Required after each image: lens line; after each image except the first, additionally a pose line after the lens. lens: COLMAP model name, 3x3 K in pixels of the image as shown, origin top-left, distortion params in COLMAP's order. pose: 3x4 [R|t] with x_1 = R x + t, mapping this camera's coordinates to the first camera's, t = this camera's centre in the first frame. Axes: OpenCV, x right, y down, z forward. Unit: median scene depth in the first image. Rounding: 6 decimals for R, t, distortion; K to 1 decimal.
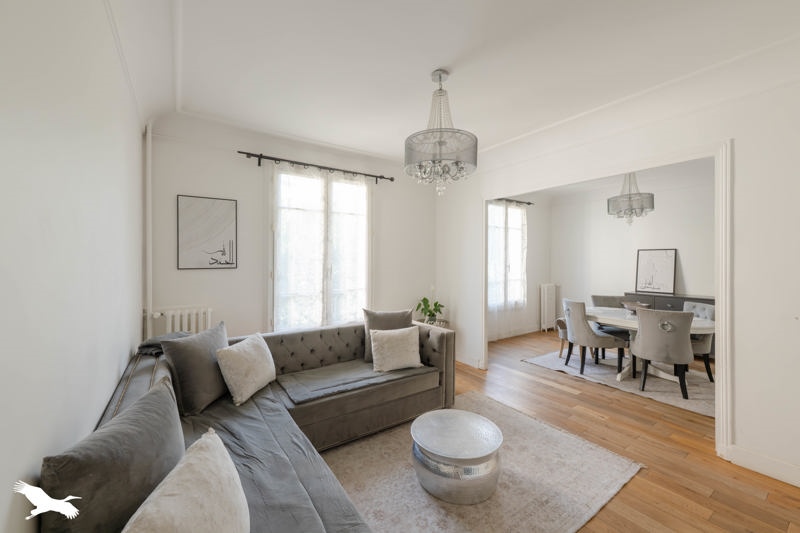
lens RADIAL K [[317.3, 0, 399.9], [0, 317.3, 261.5], [0, 0, 1]] dist [-0.000479, 0.000016]
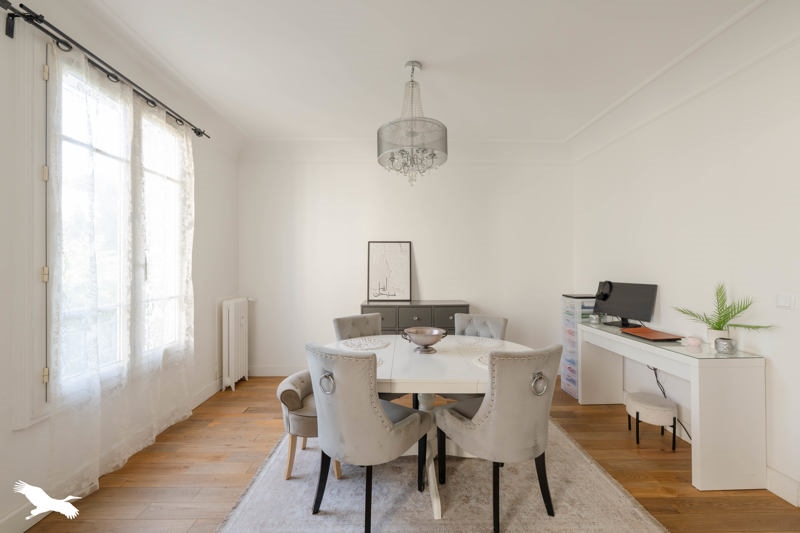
lens RADIAL K [[317.3, 0, 400.0], [0, 317.3, 265.0], [0, 0, 1]] dist [-0.000479, 0.000016]
pose [[0.554913, -0.000123, 0.831908, 0.197072], [0.004615, 0.999985, -0.002930, 0.017028], [-0.831895, 0.005465, 0.554906, 0.533477]]
